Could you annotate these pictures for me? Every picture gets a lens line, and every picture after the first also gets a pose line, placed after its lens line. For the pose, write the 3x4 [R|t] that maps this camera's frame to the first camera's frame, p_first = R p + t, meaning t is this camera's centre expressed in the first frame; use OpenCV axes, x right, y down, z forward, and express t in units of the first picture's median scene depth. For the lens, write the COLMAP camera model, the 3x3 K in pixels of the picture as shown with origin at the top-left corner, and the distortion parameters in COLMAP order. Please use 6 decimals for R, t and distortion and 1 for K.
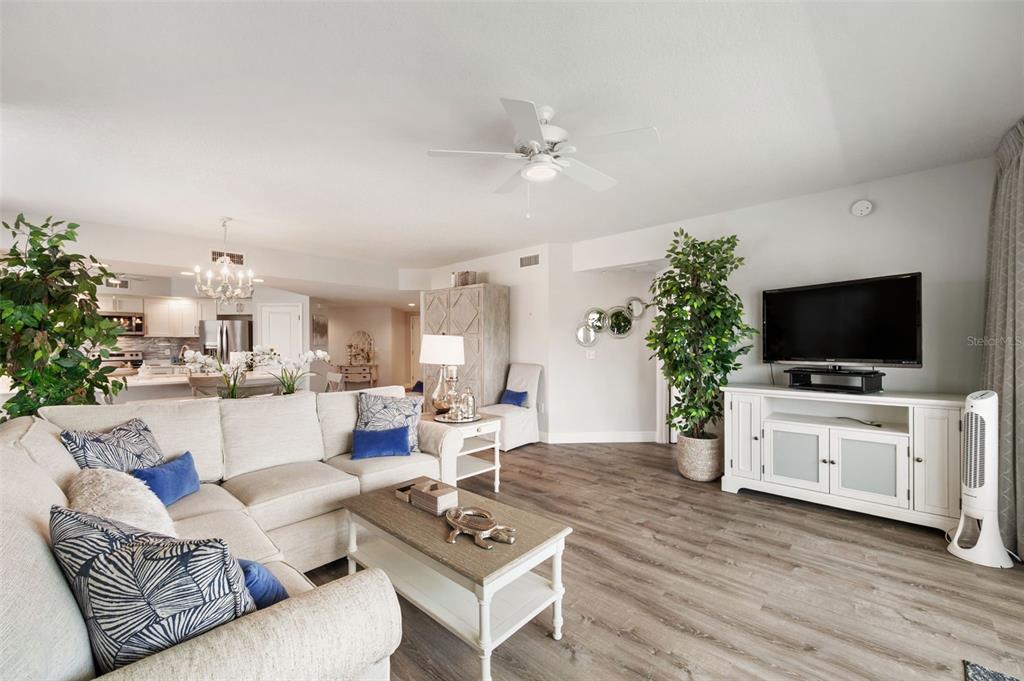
lens RADIAL K [[404.6, 0, 520.4], [0, 404.6, 349.6], [0, 0, 1]] dist [-0.001294, 0.000501]
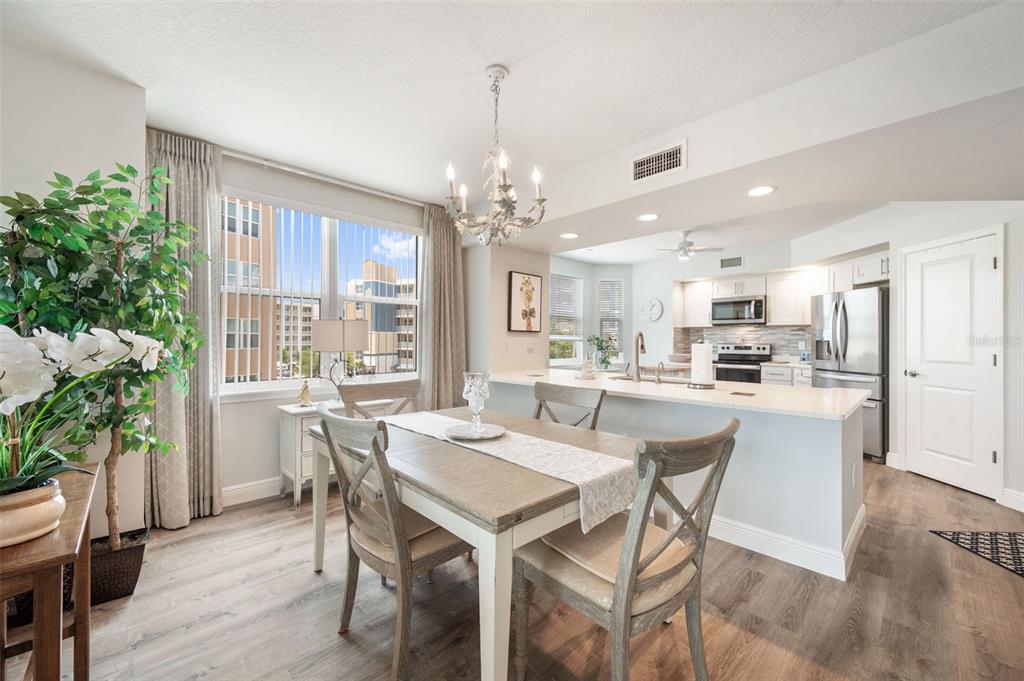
lens RADIAL K [[404.6, 0, 509.6], [0, 404.6, 340.0], [0, 0, 1]] dist [-0.001294, 0.000501]
pose [[-0.069471, 0.001405, -0.997583, -0.288744], [-0.015036, 0.999884, 0.002455, 0.005453], [0.997471, 0.015170, -0.069441, 1.317259]]
